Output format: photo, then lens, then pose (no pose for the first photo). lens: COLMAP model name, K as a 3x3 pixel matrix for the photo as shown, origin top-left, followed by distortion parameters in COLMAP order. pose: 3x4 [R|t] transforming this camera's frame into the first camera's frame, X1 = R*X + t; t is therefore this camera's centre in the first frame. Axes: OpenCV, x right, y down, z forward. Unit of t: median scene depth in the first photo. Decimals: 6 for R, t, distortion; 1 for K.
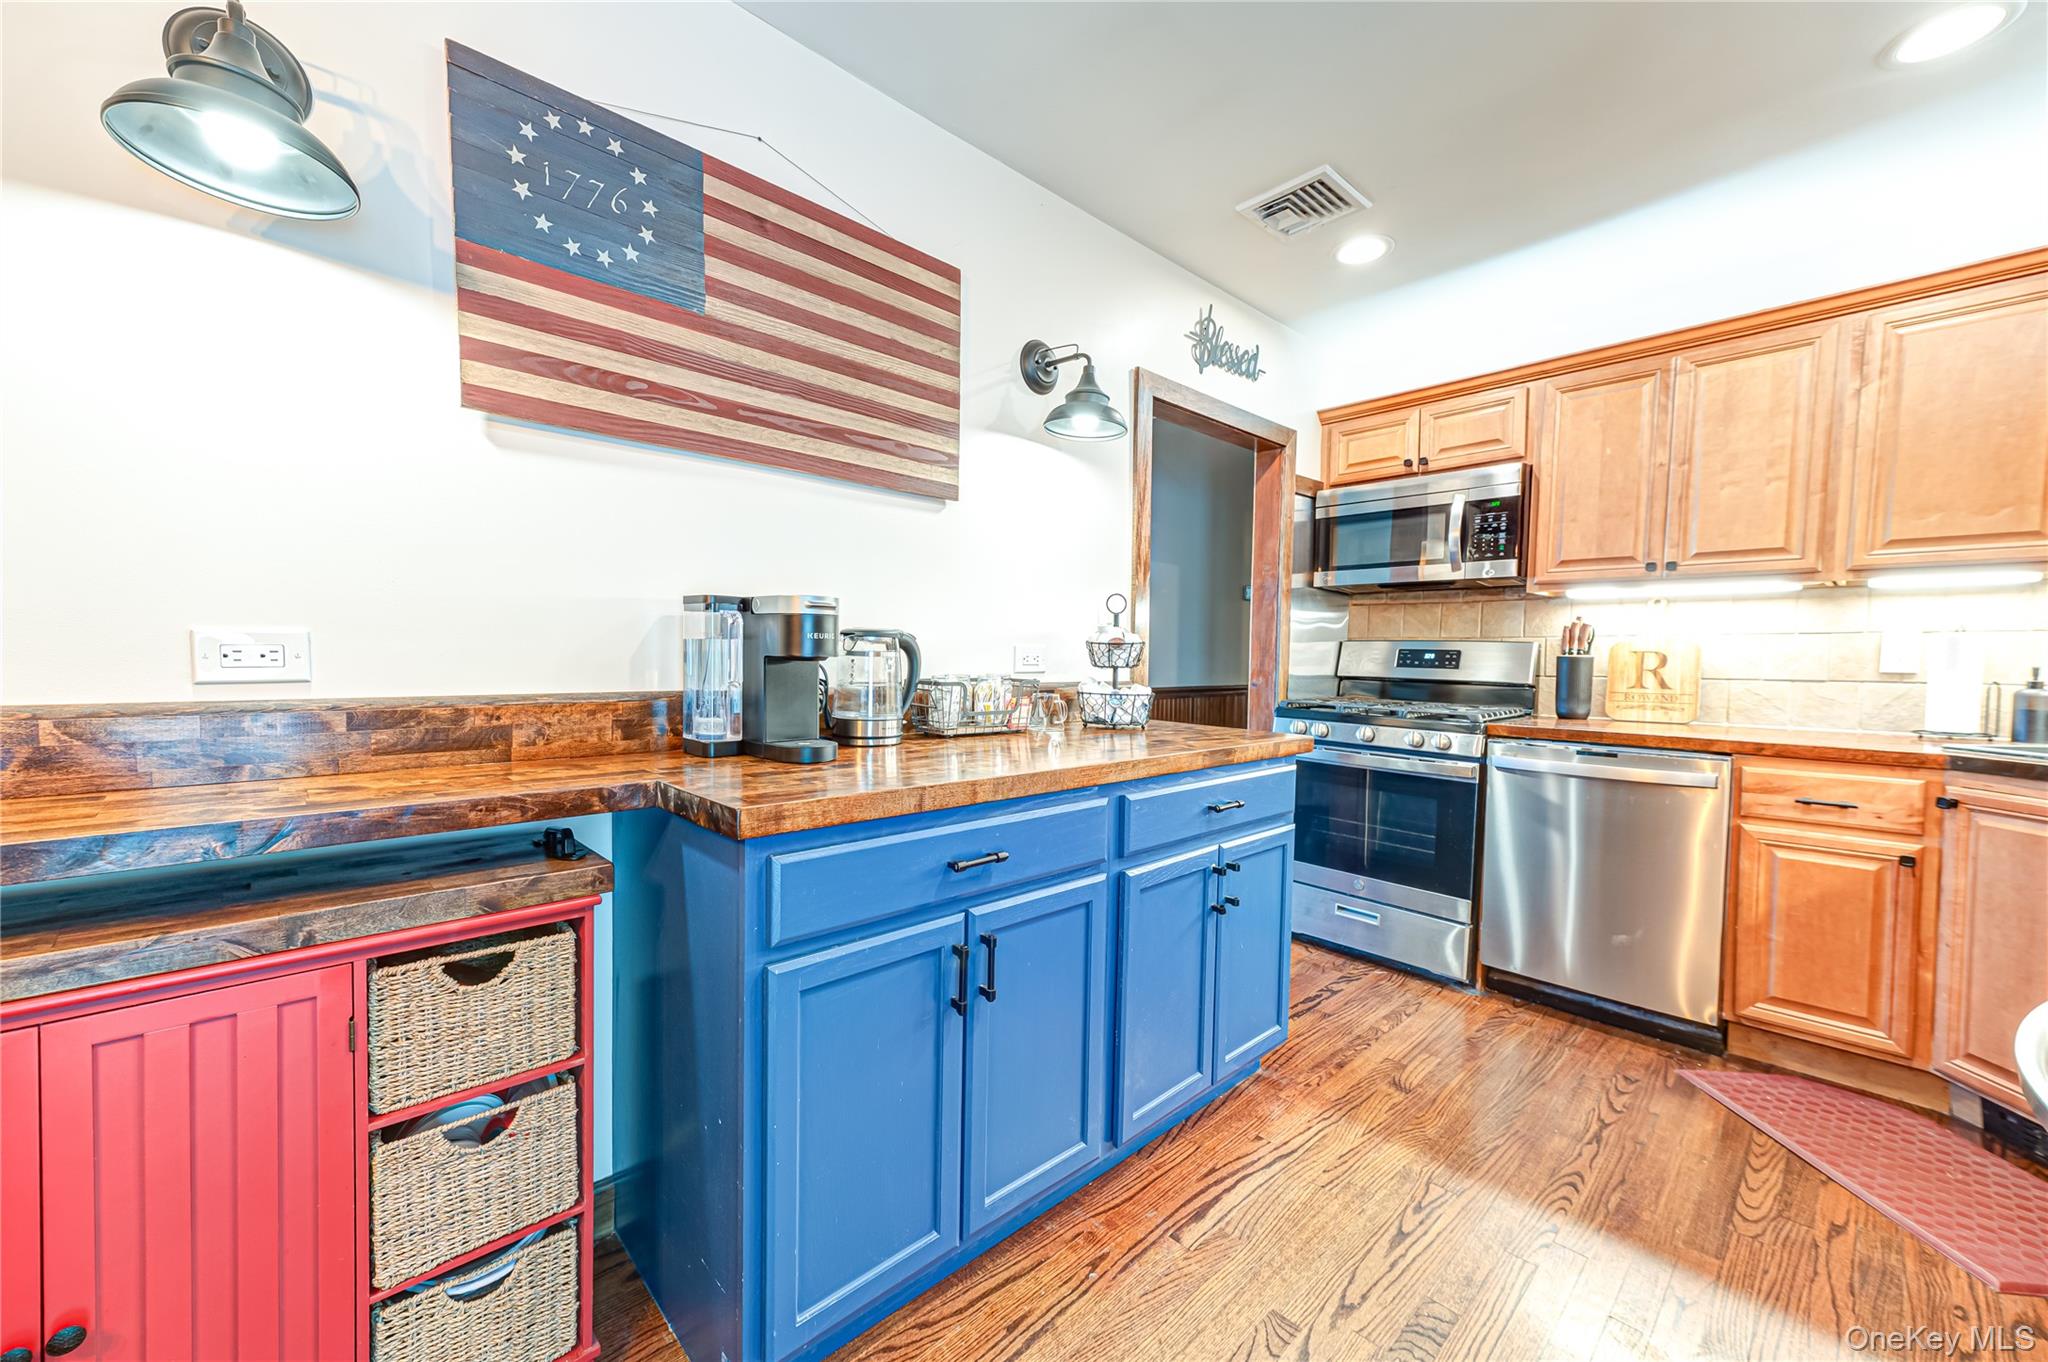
lens RADIAL K [[797.4, 0, 1018.6], [0, 797.4, 689.1], [0, 0, 1]] dist [0.014339, 0.000130]
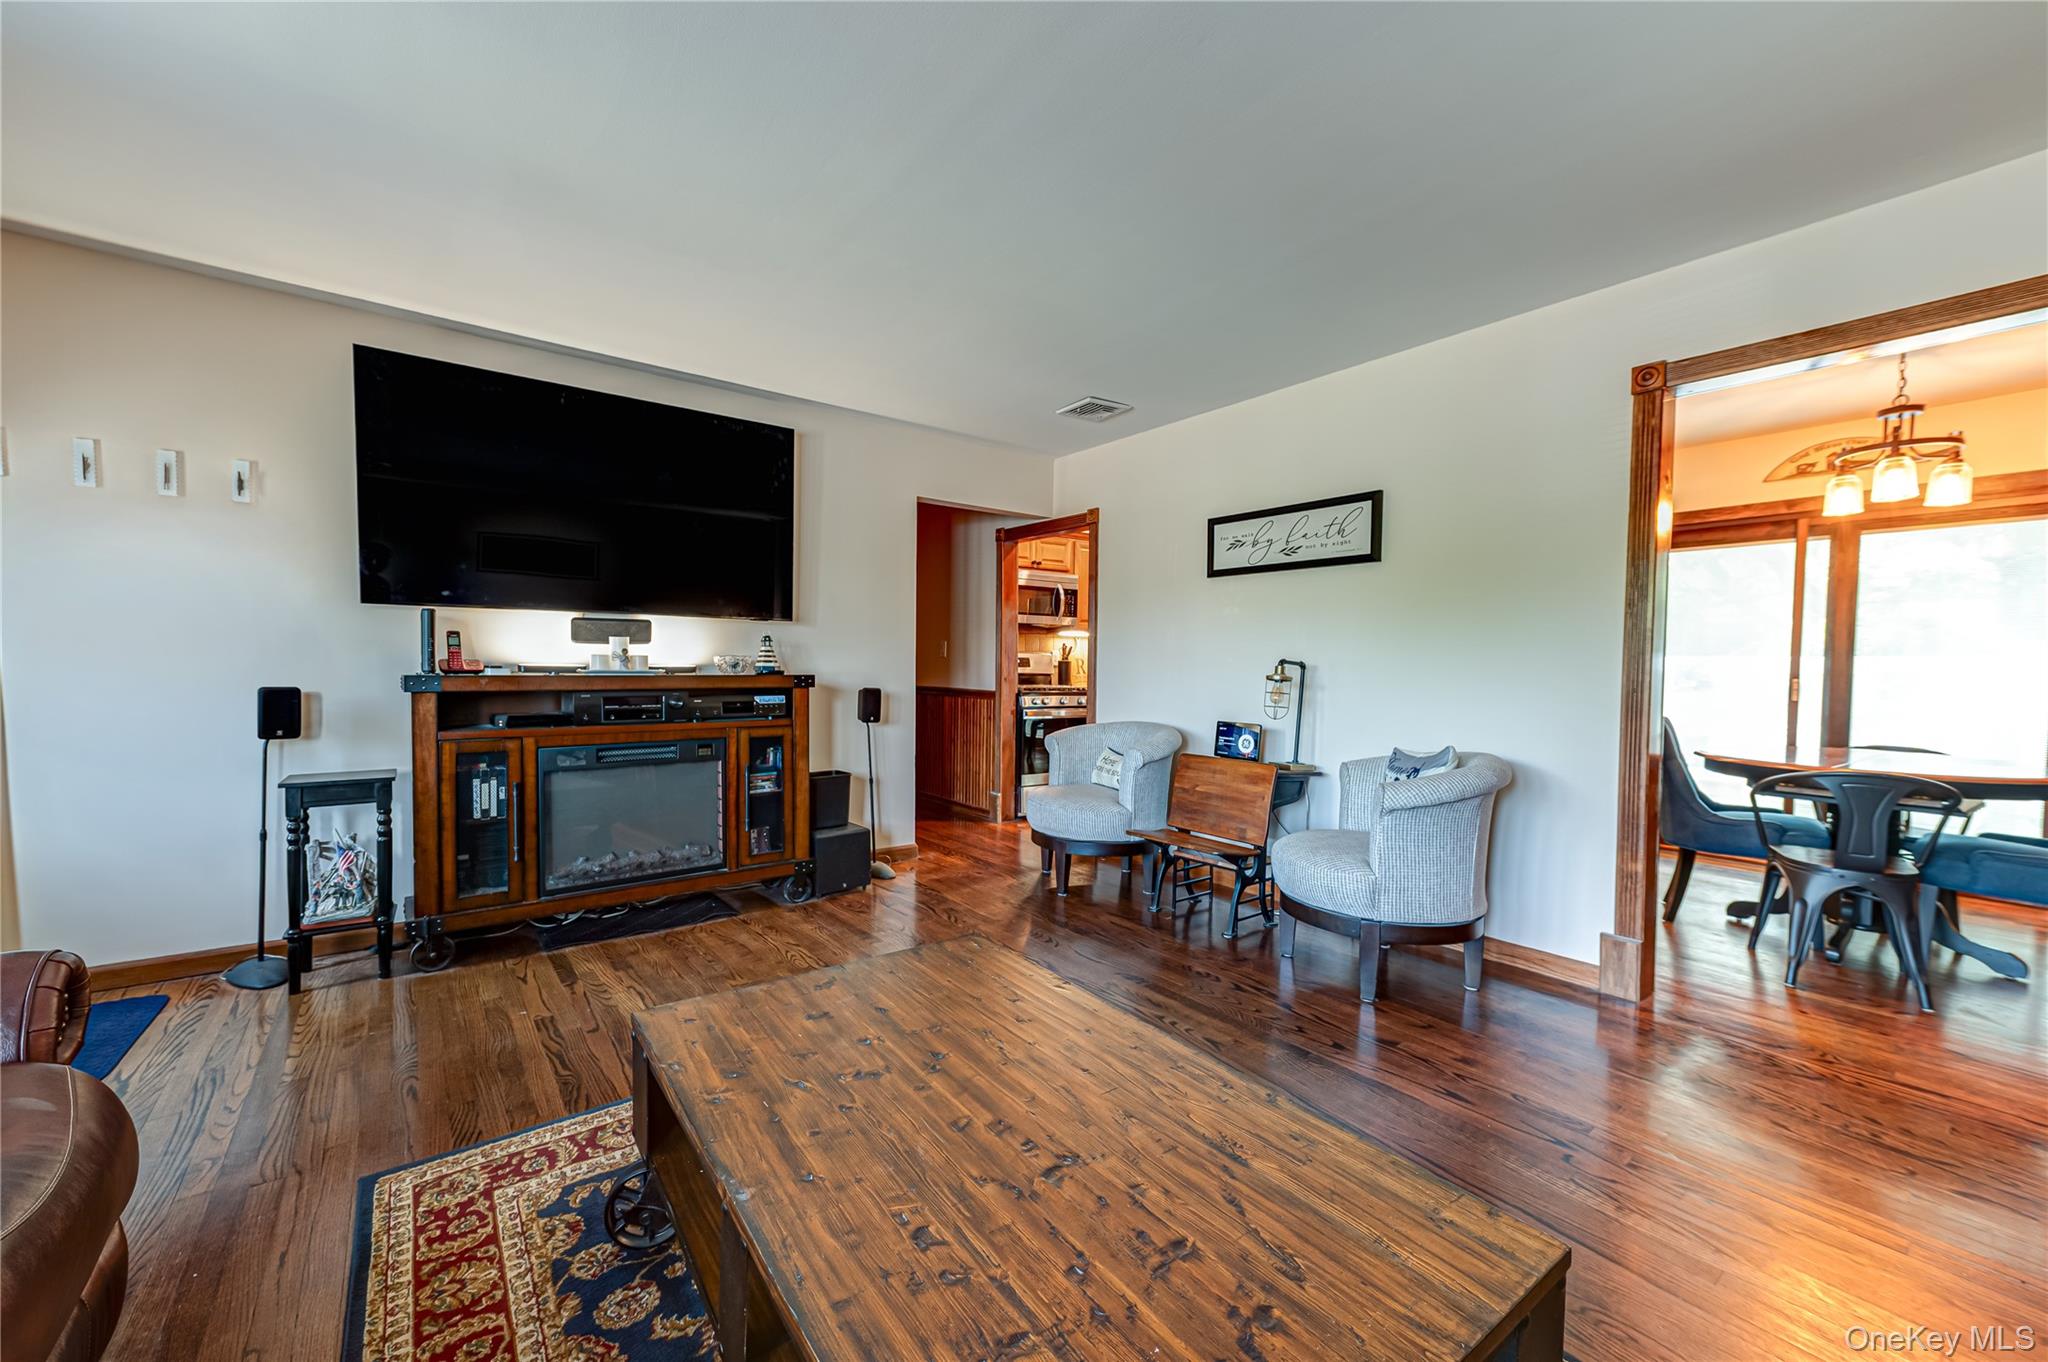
lens RADIAL K [[797.4, 0, 1018.6], [0, 797.4, 689.1], [0, 0, 1]] dist [0.014339, 0.000130]
pose [[0.104250, -0.049322, 0.993327, -1.809304], [0.039563, 0.998185, 0.045411, -0.077583], [-0.993764, 0.034565, 0.106012, 1.040904]]
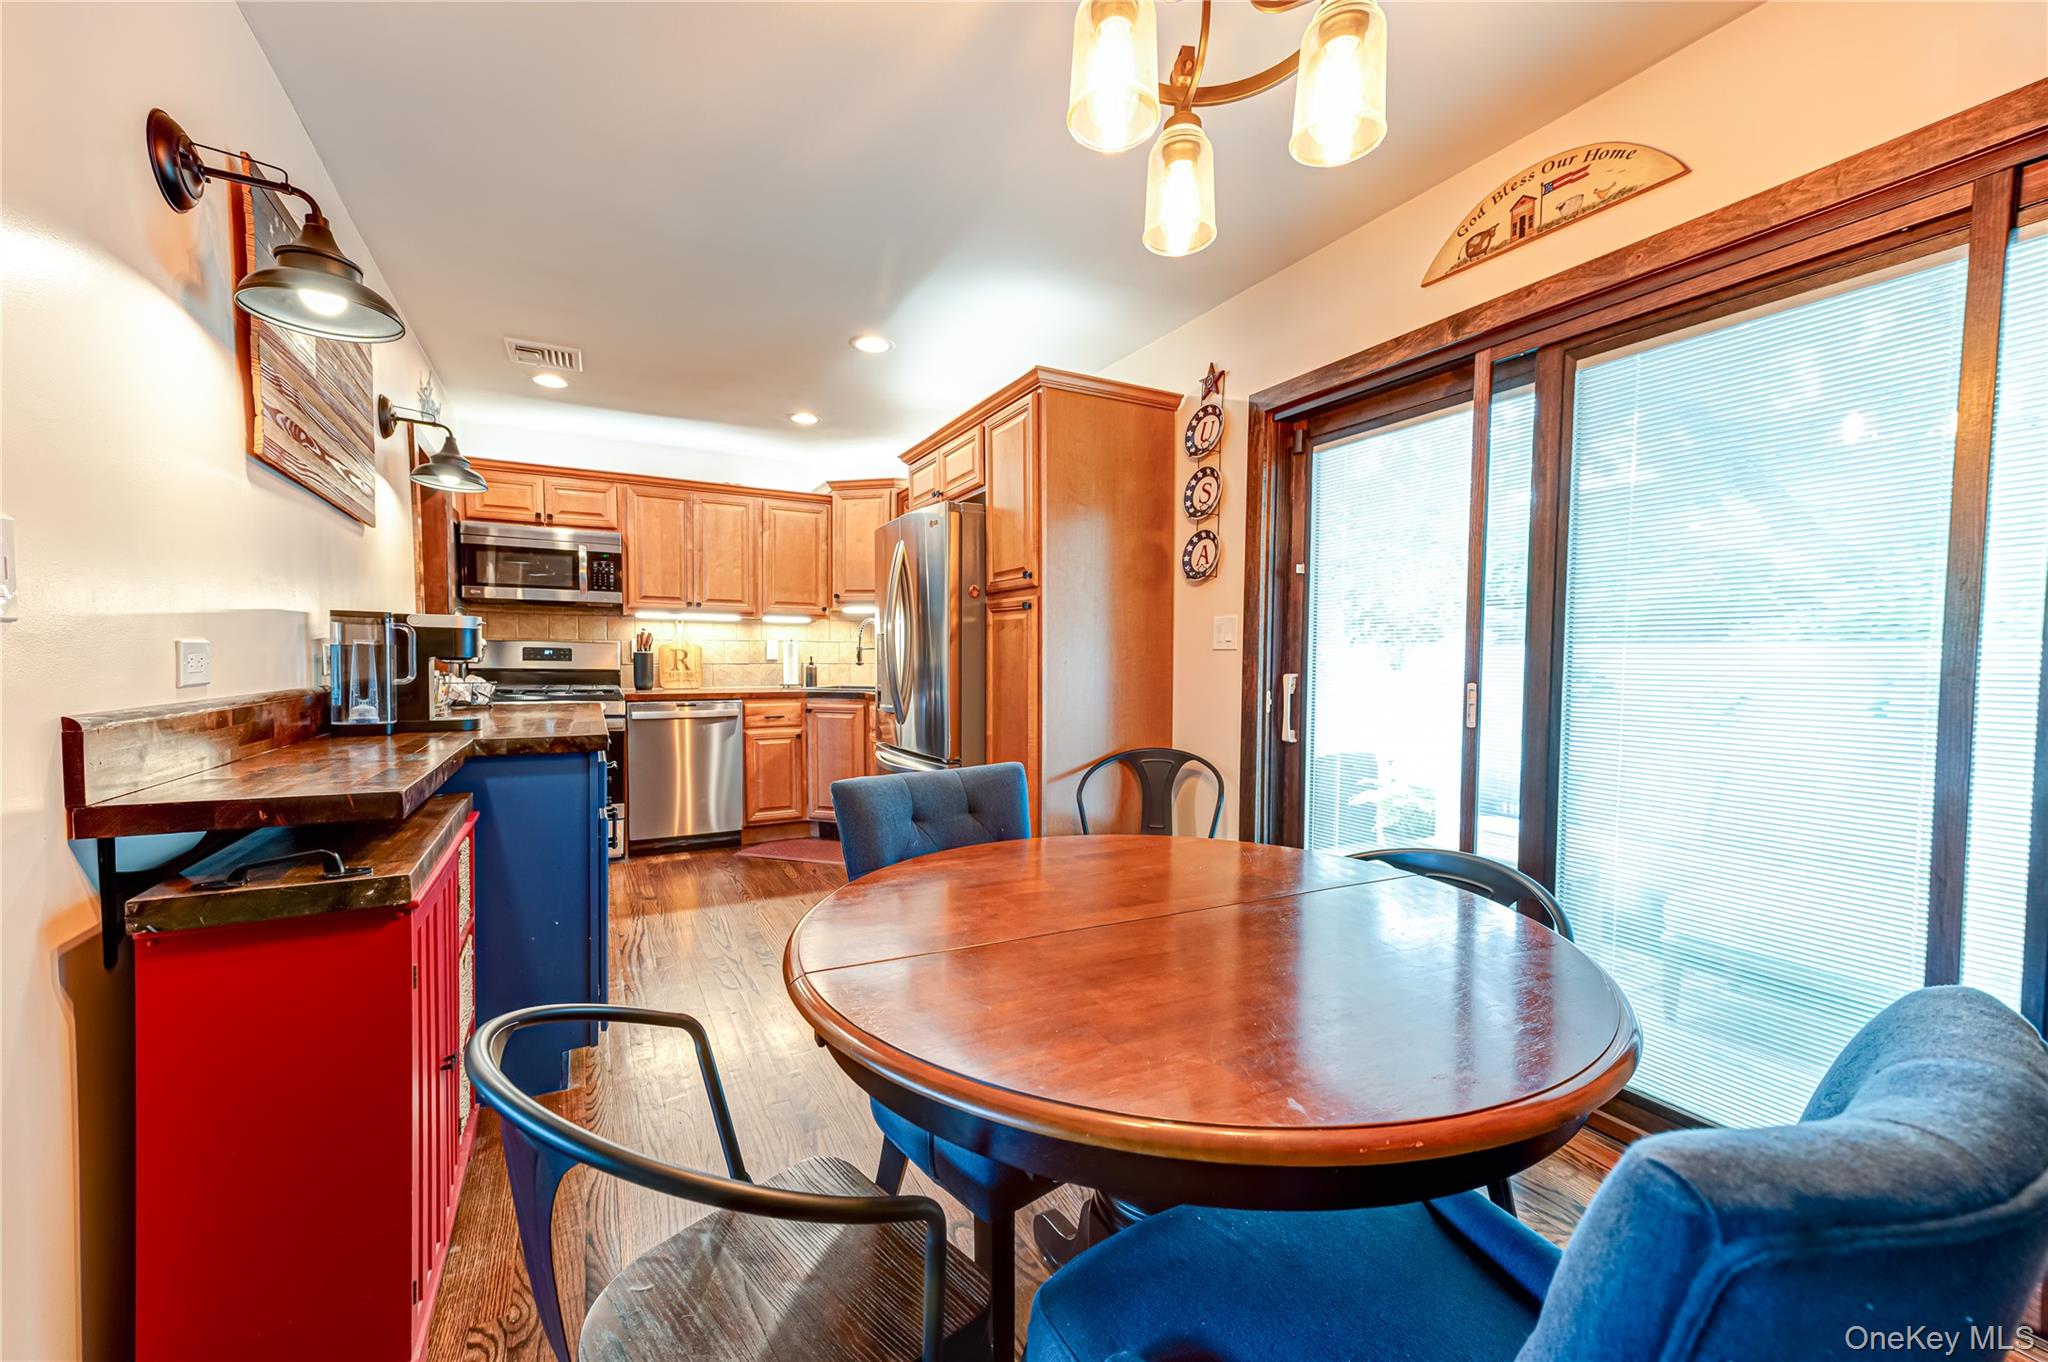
lens RADIAL K [[797.4, 0, 1018.6], [0, 797.4, 689.1], [0, 0, 1]] dist [0.014339, 0.000130]
pose [[0.255518, -0.050342, 0.965493, -0.833720], [0.041770, 0.998286, 0.040998, -0.000413], [-0.965902, 0.029853, 0.257182, -0.206651]]
